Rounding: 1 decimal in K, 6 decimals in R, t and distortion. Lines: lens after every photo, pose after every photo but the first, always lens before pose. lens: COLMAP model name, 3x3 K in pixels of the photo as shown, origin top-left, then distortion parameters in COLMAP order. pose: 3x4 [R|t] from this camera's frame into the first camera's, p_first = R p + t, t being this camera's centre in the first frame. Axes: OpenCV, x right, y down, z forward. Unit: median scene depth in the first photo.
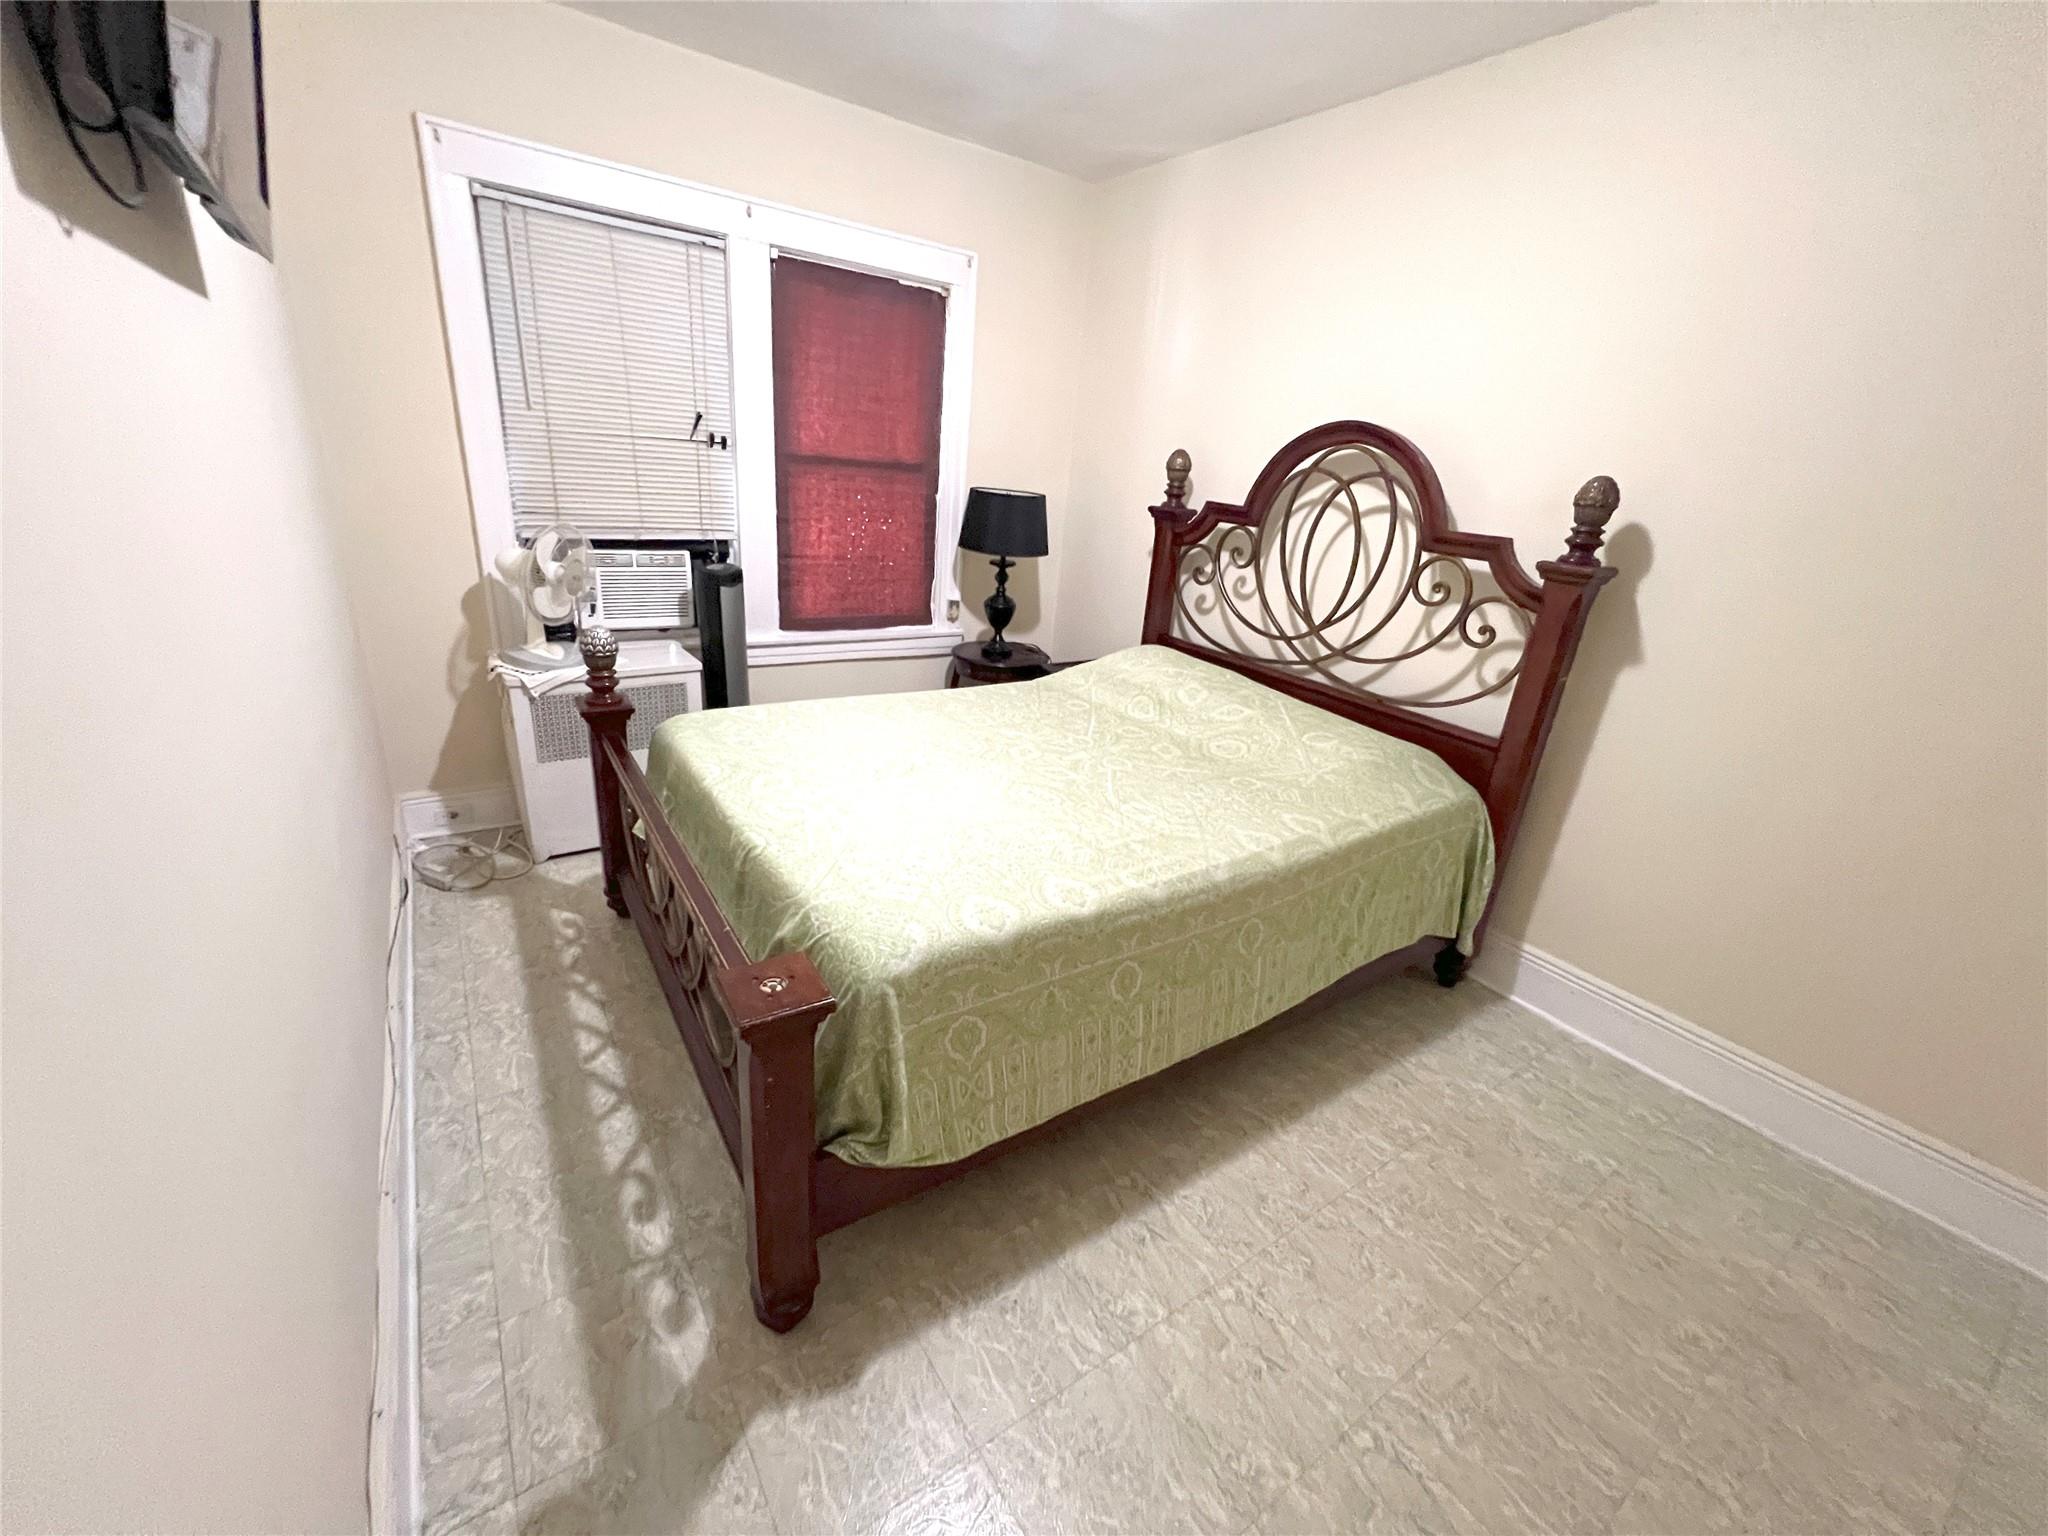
lens RADIAL K [[821.3, 0, 1022.4], [0, 821.3, 770.2], [0, 0, 1]] dist [-0.004122, 0.000207]
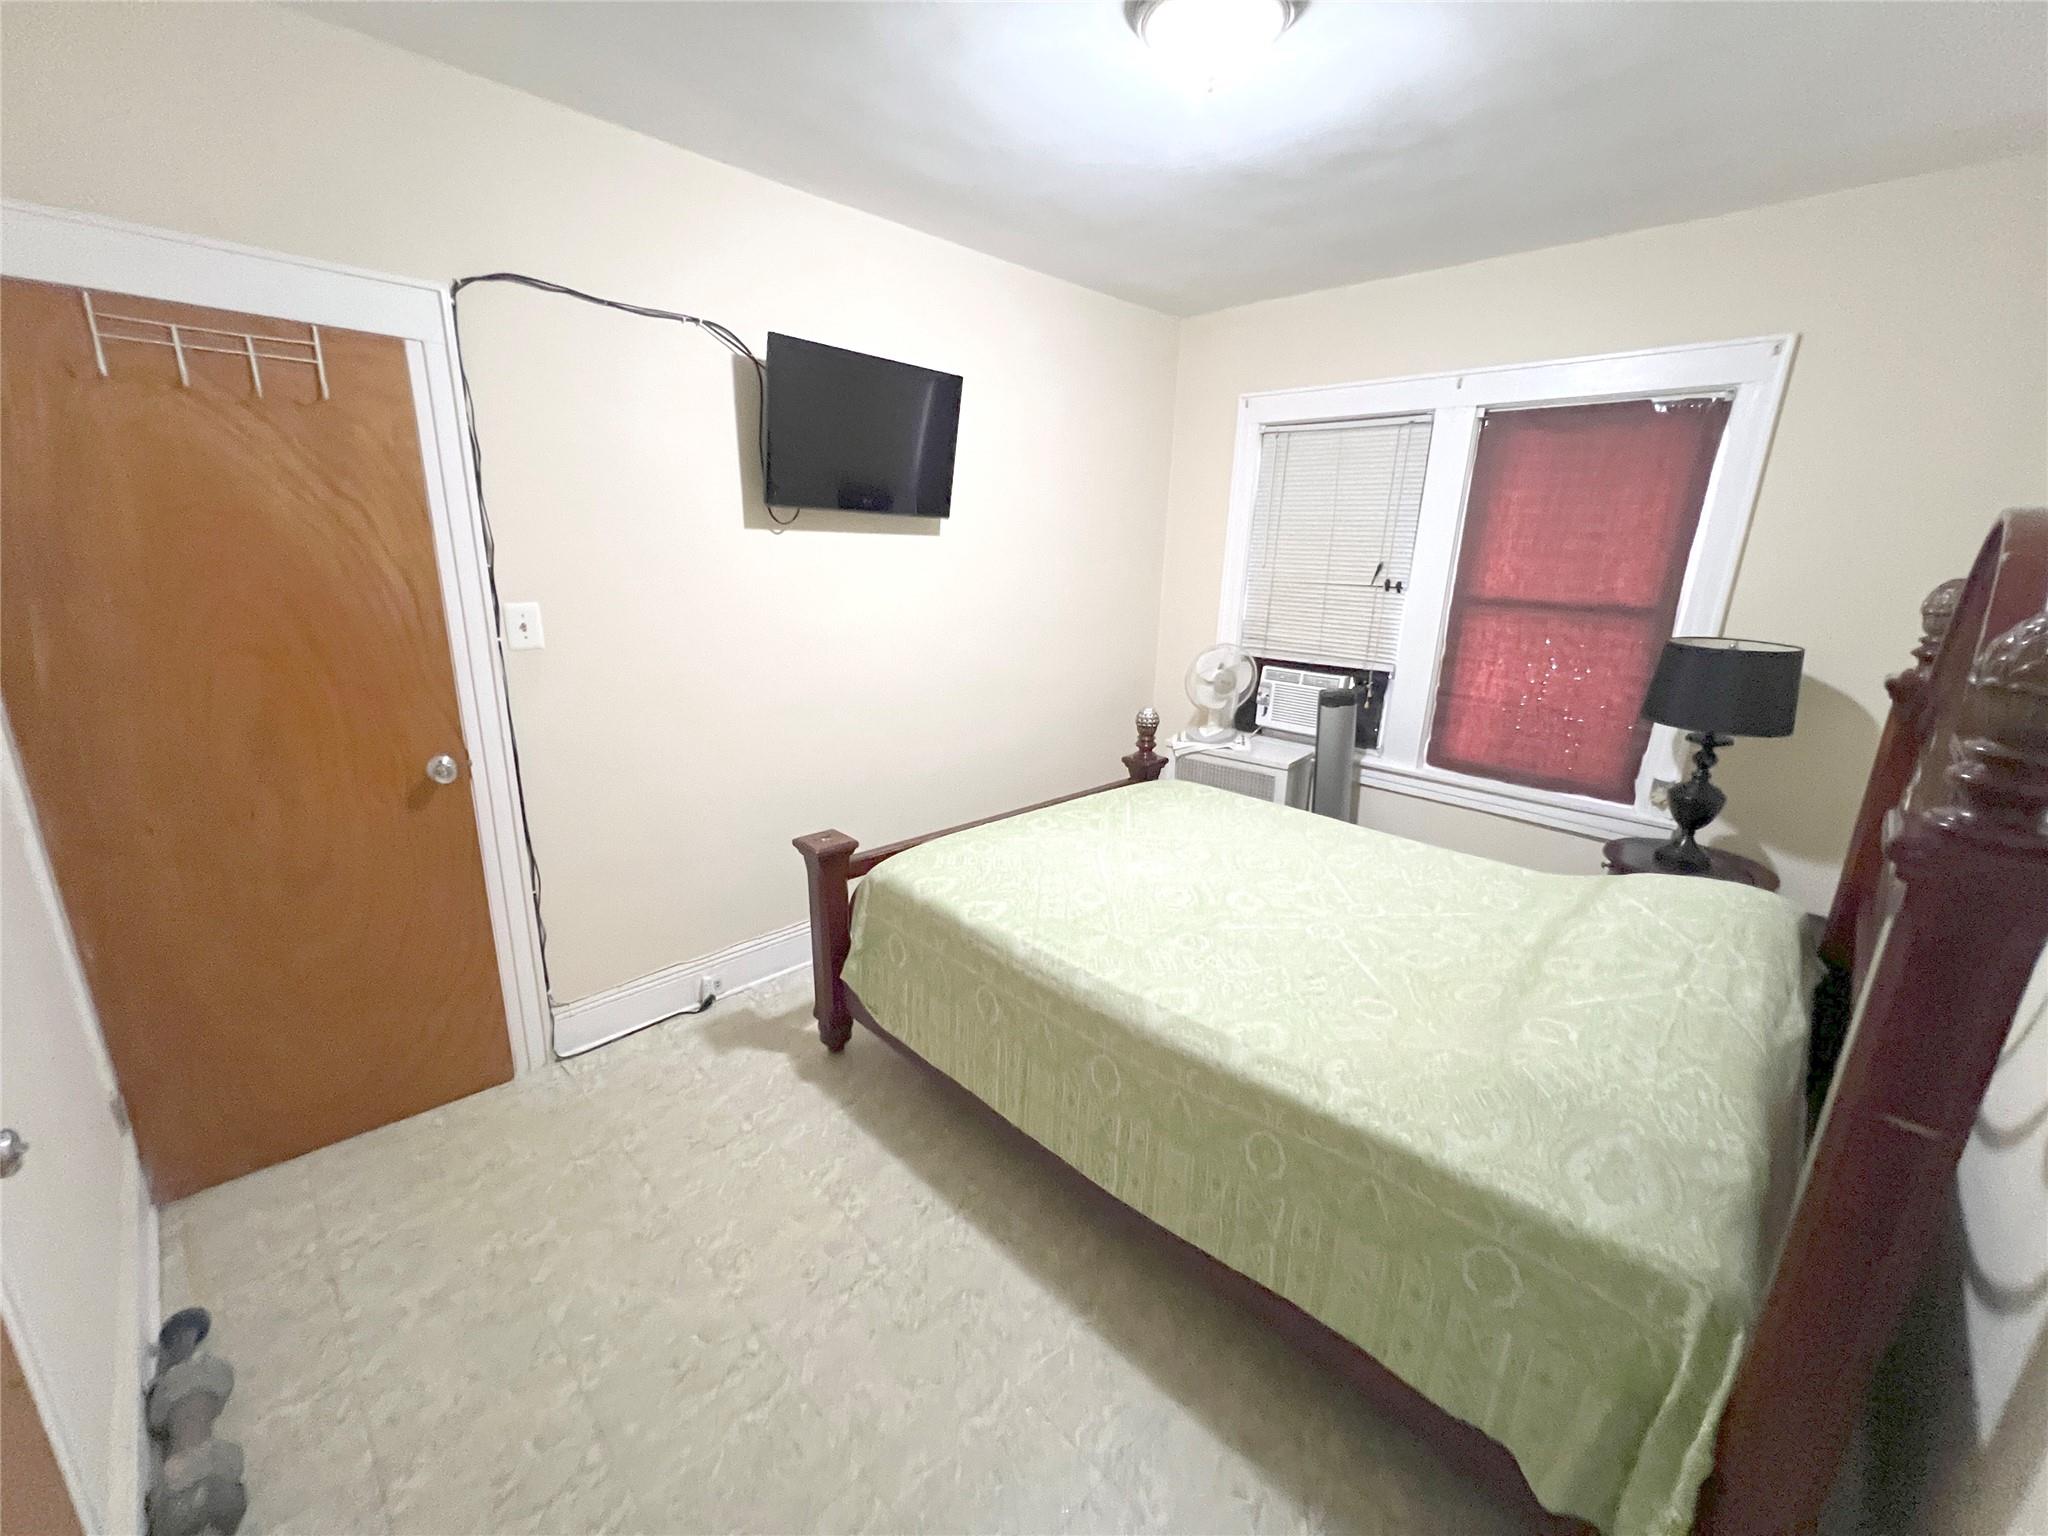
lens RADIAL K [[821.3, 0, 1021.9], [0, 821.3, 772.0], [0, 0, 1]] dist [-0.004122, 0.000207]
pose [[0.188640, 0.192272, -0.963040, 0.800117], [-0.355219, 0.927606, 0.115617, -0.140460], [0.915551, 0.320280, 0.243282, 0.420580]]
